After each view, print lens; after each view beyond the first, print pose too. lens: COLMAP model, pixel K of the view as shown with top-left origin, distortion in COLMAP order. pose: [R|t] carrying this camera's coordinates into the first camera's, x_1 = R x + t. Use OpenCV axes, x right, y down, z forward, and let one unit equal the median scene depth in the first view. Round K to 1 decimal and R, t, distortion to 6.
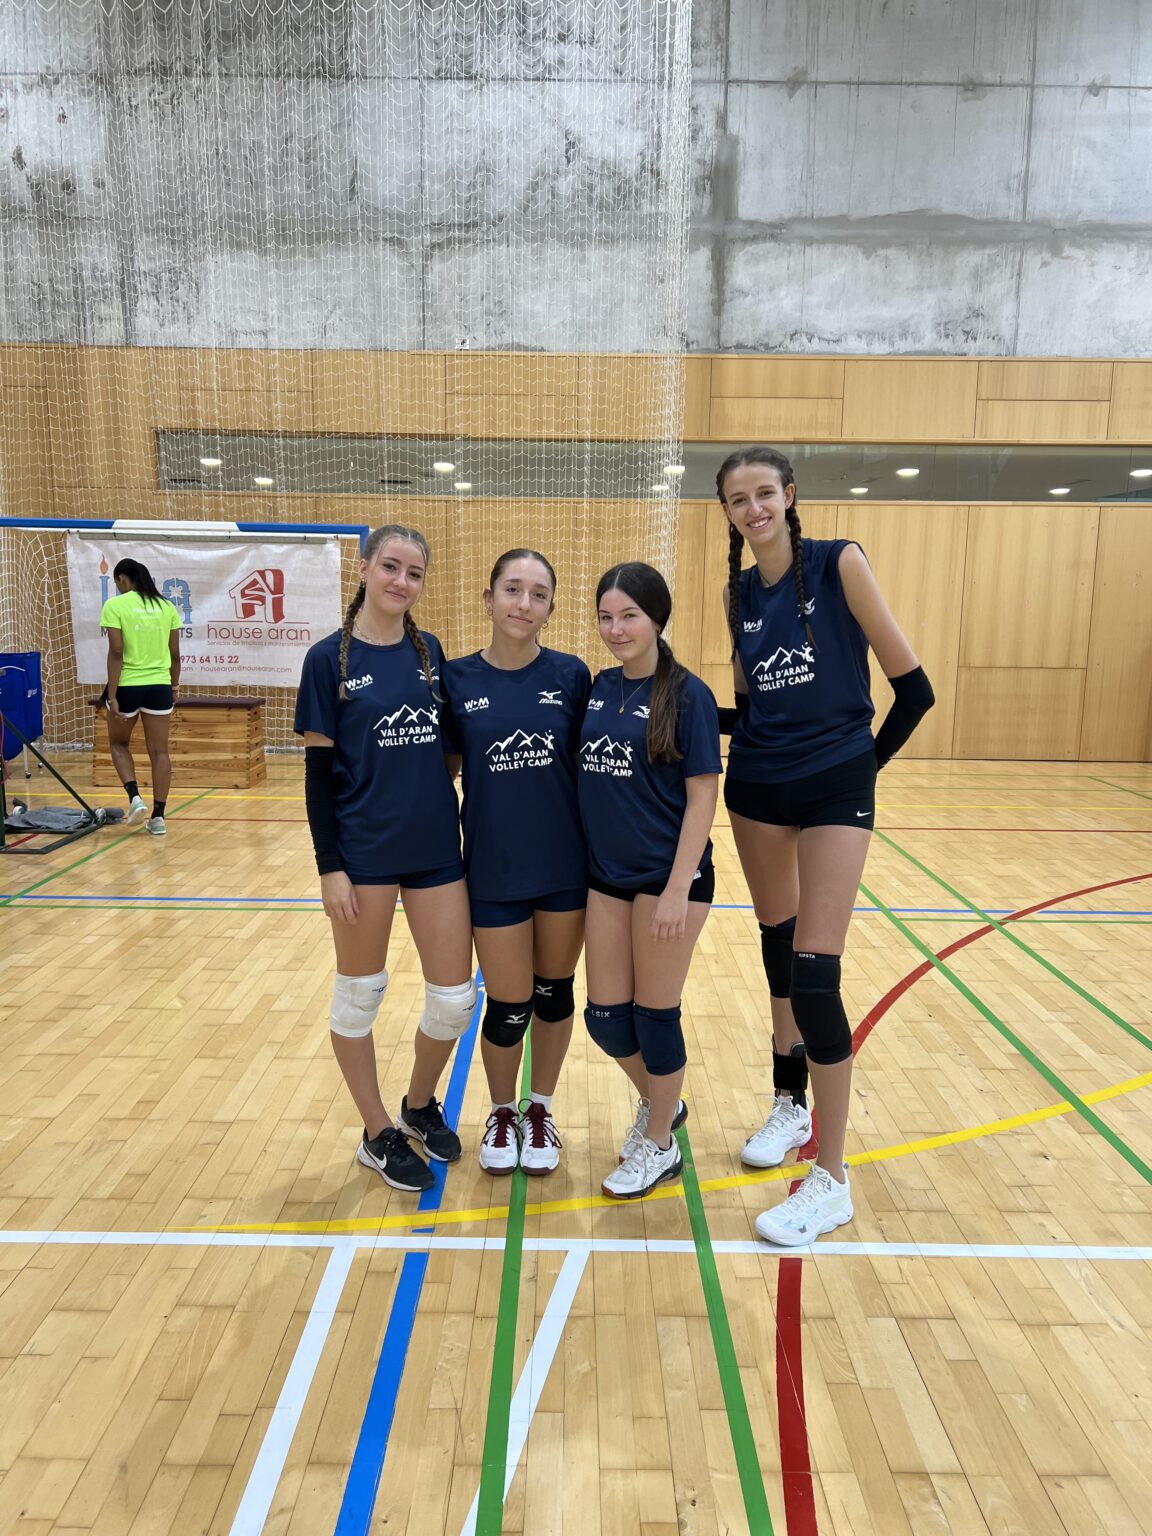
lens RADIAL K [[1155.5, 0, 574.3], [0, 1155.5, 780.6], [0, 0, 1]] dist [0.042413, -0.042490]
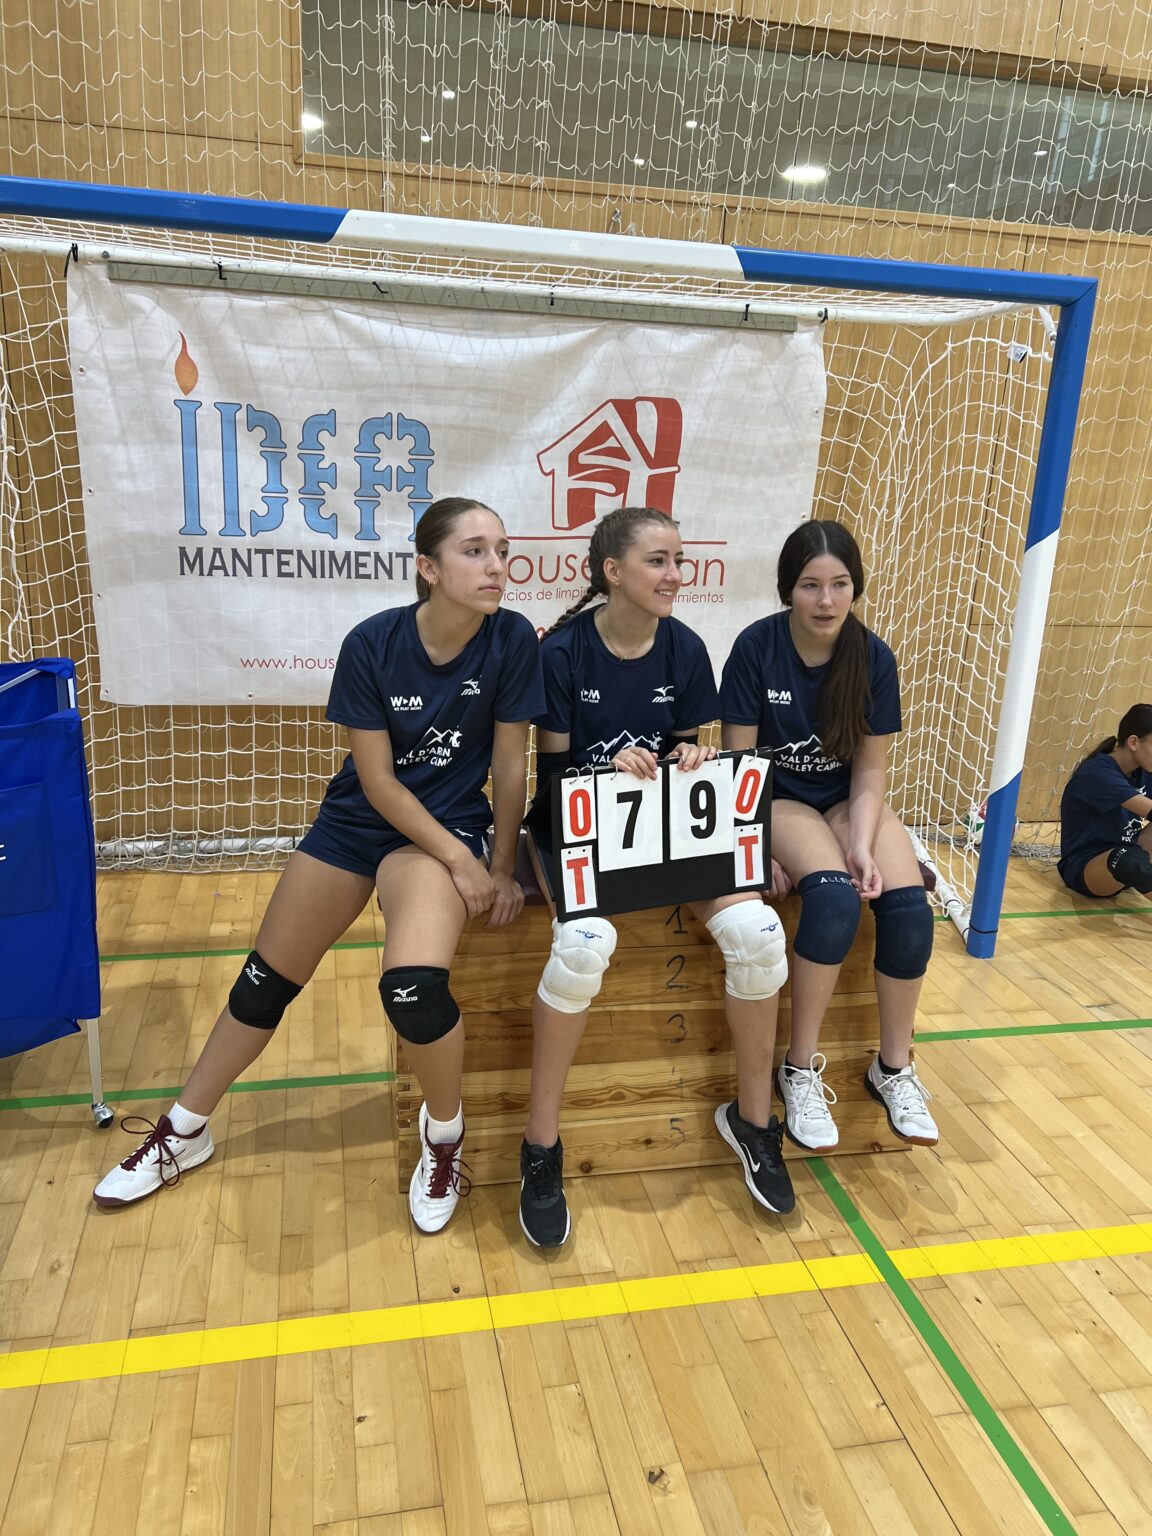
lens RADIAL K [[1155.5, 0, 575.0], [0, 1155.5, 768.6], [0, 0, 1]] dist [0.042413, -0.042490]
pose [[0.977116, -0.027506, 0.210920, -0.366755], [-0.002866, 0.989811, 0.142358, -0.116841], [-0.212686, -0.139705, 0.967082, 0.626389]]
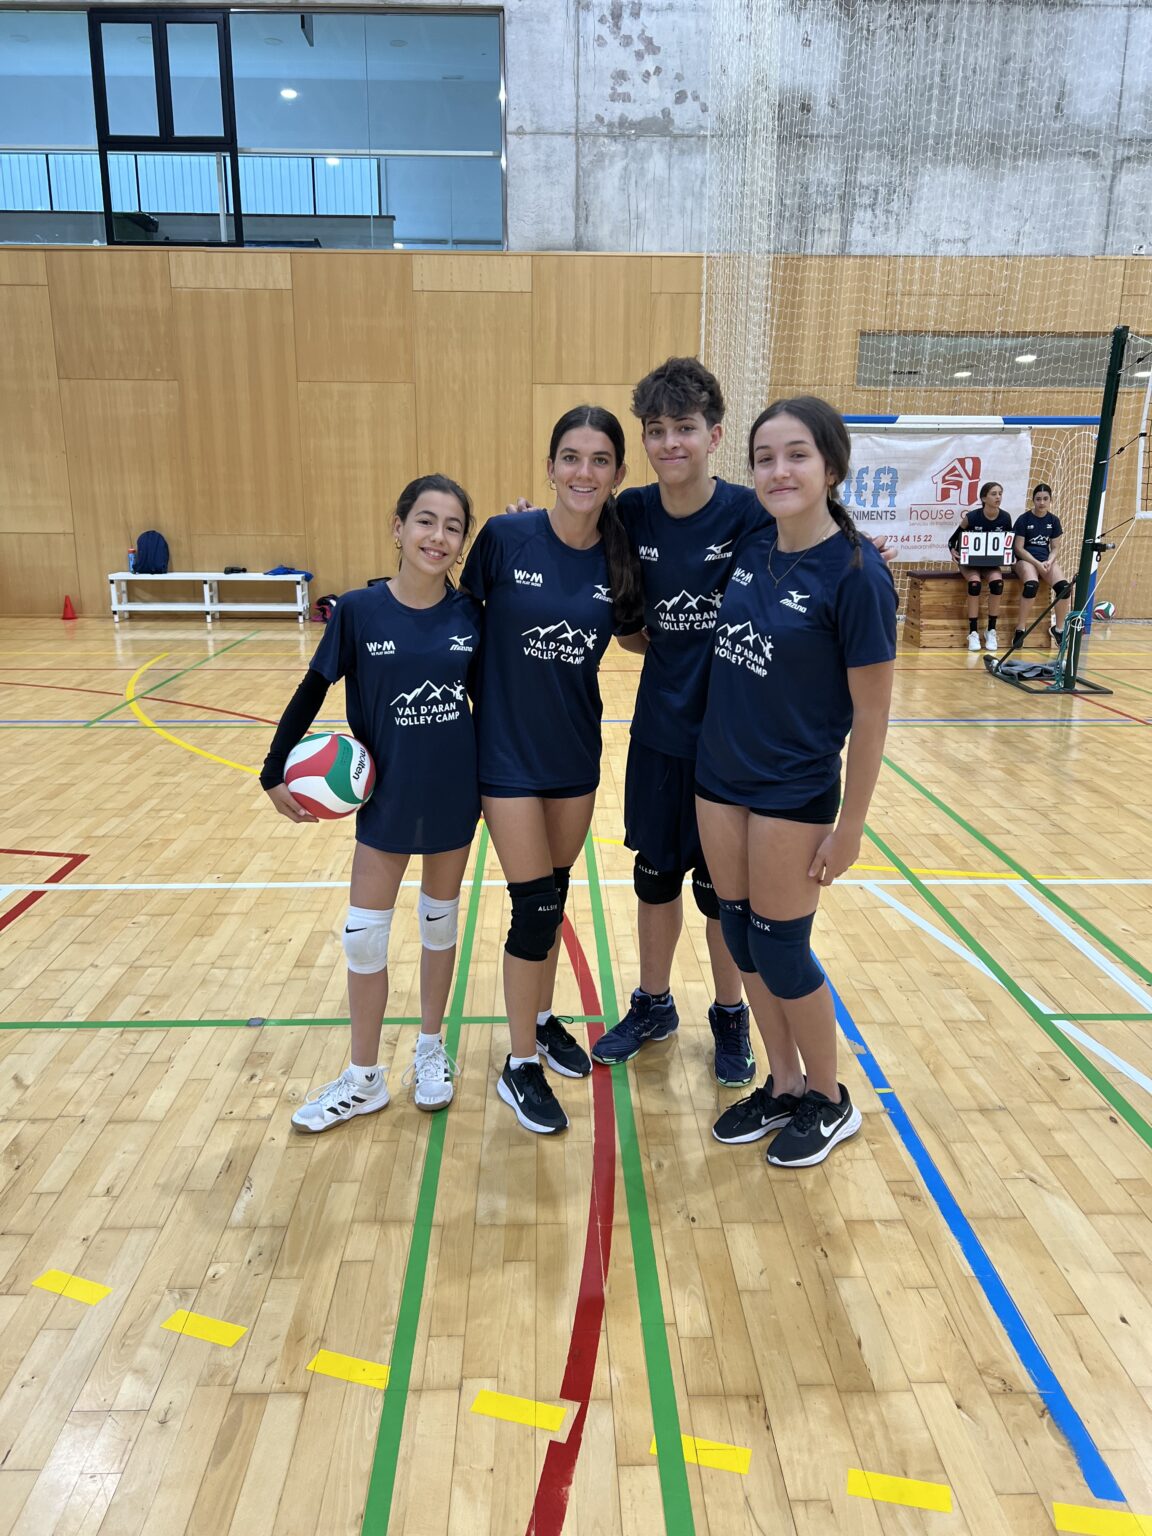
lens RADIAL K [[1155.5, 0, 574.8], [0, 1155.5, 776.2], [0, 0, 1]] dist [0.042413, -0.042490]
pose [[0.999675, -0.014871, 0.020719, -0.676367], [0.012926, 0.995761, 0.091065, 0.020646], [-0.021986, -0.090768, 0.995629, -0.155403]]
